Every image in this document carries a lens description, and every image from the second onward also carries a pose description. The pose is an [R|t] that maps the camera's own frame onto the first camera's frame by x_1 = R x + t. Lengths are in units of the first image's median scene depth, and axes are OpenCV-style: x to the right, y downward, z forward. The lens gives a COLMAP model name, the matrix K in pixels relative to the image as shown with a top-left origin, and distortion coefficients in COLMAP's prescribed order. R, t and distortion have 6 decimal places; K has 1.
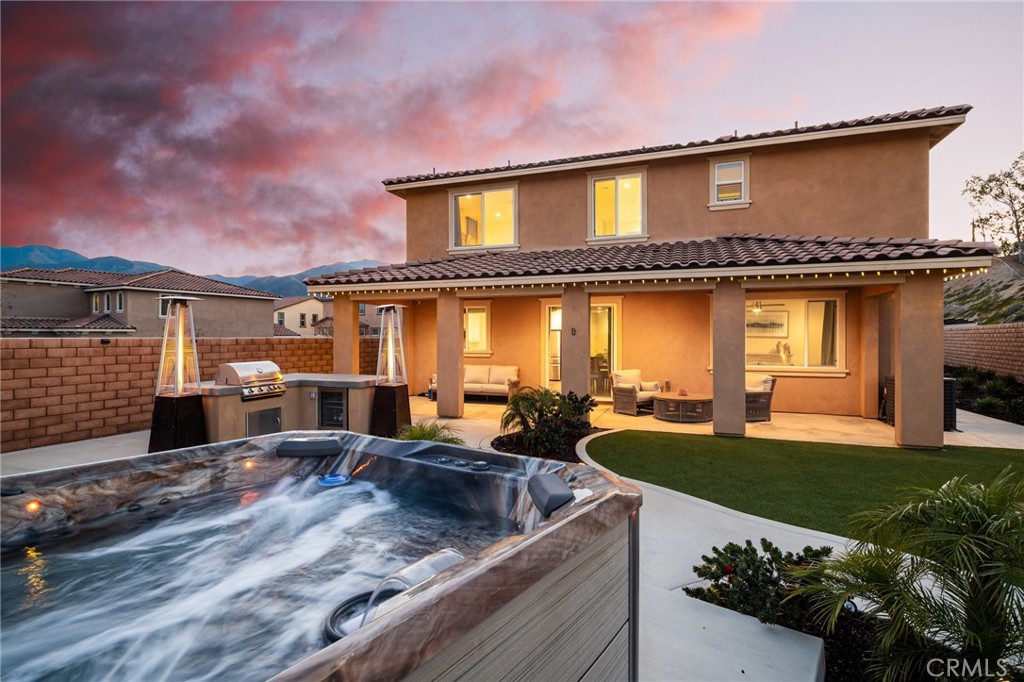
lens RADIAL K [[500.7, 0, 510.4], [0, 500.7, 338.8], [0, 0, 1]] dist [0.001628, -0.000441]
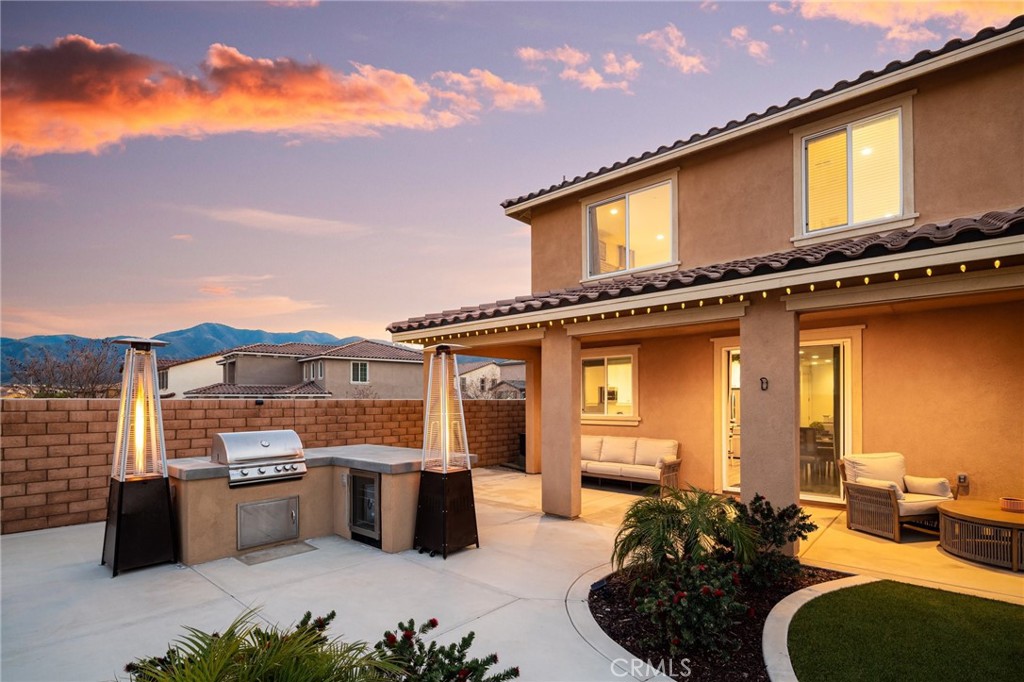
lens RADIAL K [[496.7, 0, 510.2], [0, 496.7, 400.0], [0, 0, 1]] dist [0.001674, -0.000494]
pose [[0.931879, -0.004278, -0.362745, 0.055893], [0.002067, 0.999977, -0.006481, 0.005095], [0.362764, 0.005290, 0.931866, 0.341655]]
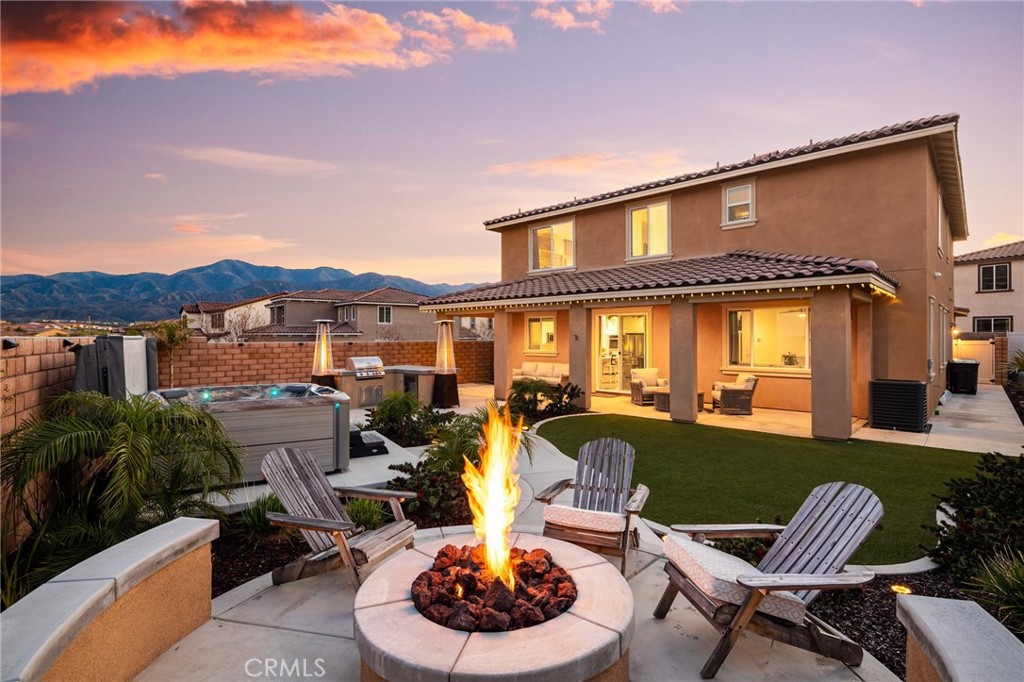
lens RADIAL K [[500.7, 0, 510.4], [0, 500.7, 338.8], [0, 0, 1]] dist [0.001628, -0.000441]
pose [[0.920645, -0.000568, -0.390401, 0.415844], [0.000662, 1.000000, 0.000104, -0.009989], [0.390401, -0.000354, 0.920645, -0.243036]]
